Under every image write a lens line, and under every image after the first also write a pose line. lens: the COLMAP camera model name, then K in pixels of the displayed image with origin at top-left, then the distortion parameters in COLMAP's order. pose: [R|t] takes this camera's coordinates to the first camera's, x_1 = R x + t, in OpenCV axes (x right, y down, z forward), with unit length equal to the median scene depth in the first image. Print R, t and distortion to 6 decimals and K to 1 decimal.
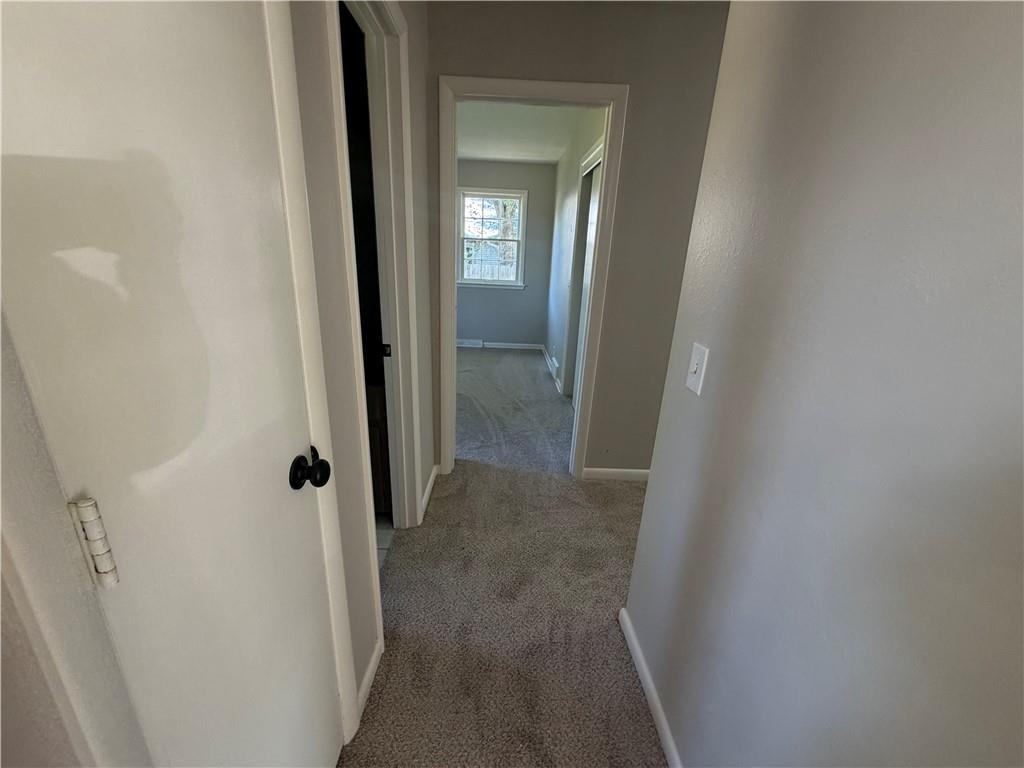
lens RADIAL K [[408.3, 0, 509.1], [0, 408.3, 383.4], [0, 0, 1]] dist [0.000368, 0.000072]
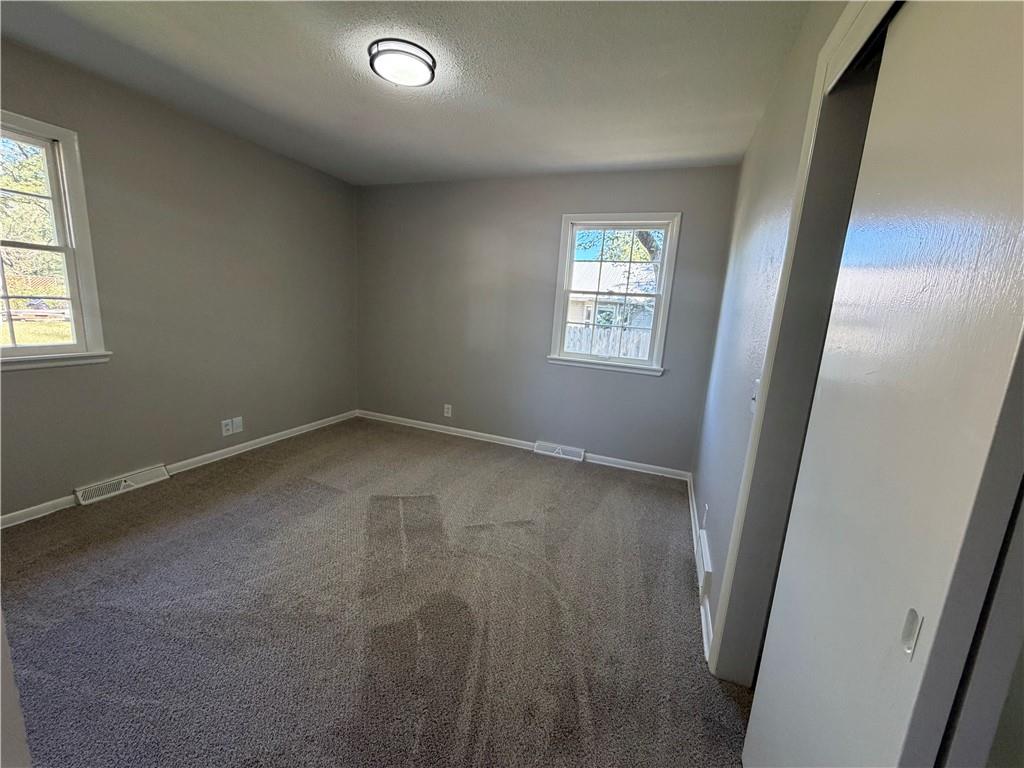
lens RADIAL K [[378.5, 0, 530.5], [0, 378.5, 381.1], [0, 0, 1]] dist [0.000079, 0.000015]
pose [[0.930772, 0.089664, -0.354433, 0.057102], [-0.144071, 0.980967, -0.130180, -0.131609], [0.336015, 0.172231, 0.925975, 0.457198]]
